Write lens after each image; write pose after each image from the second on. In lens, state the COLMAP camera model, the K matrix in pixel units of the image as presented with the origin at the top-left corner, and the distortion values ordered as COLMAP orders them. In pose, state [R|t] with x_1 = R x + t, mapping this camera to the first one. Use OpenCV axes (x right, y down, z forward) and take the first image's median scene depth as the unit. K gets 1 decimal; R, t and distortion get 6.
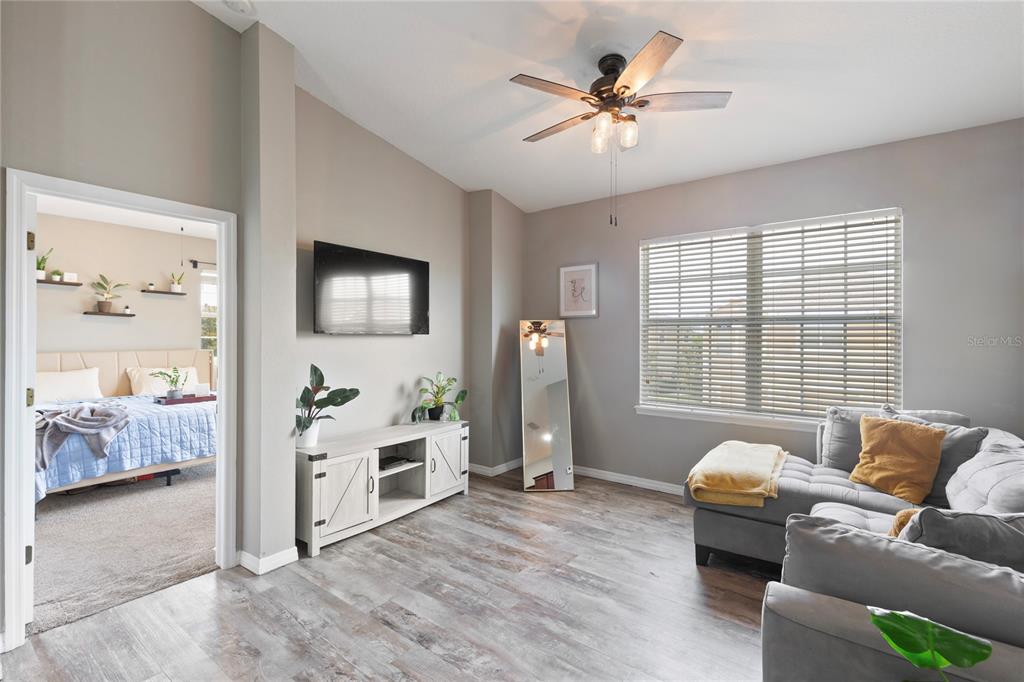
lens RADIAL K [[458.1, 0, 511.9], [0, 458.1, 337.0], [0, 0, 1]] dist [0.002113, 0.000114]
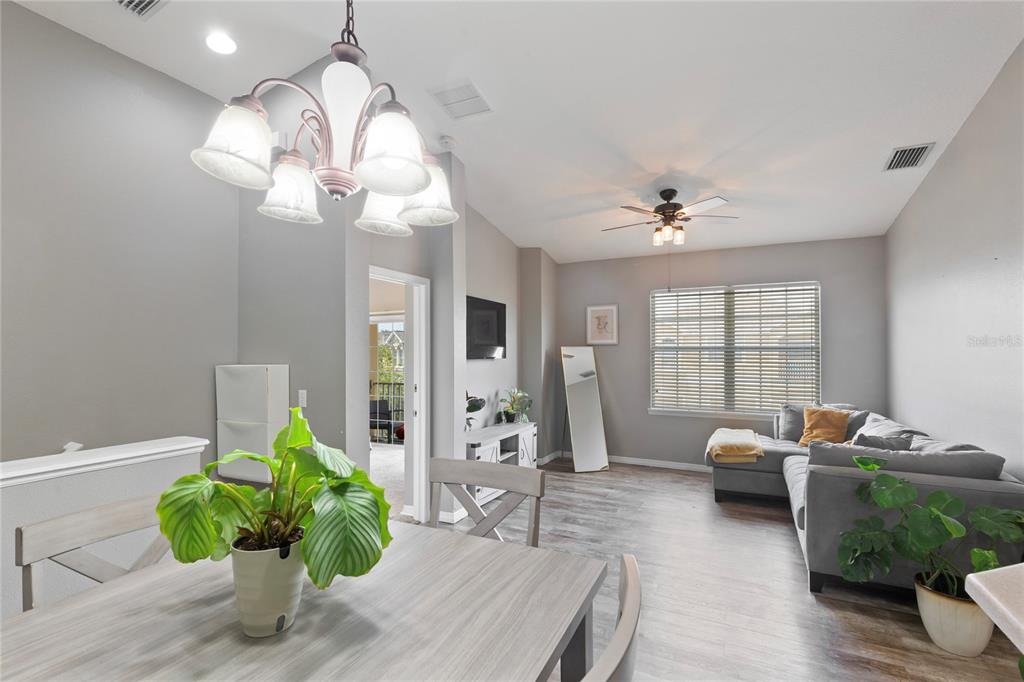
lens RADIAL K [[458.1, 0, 516.7], [0, 458.1, 348.6], [0, 0, 1]] dist [0.002113, 0.000114]
pose [[0.983432, 0.000966, 0.181272, -0.573537], [0.000409, 0.999971, -0.007544, -0.034627], [-0.181275, 0.007493, 0.983404, -0.466167]]
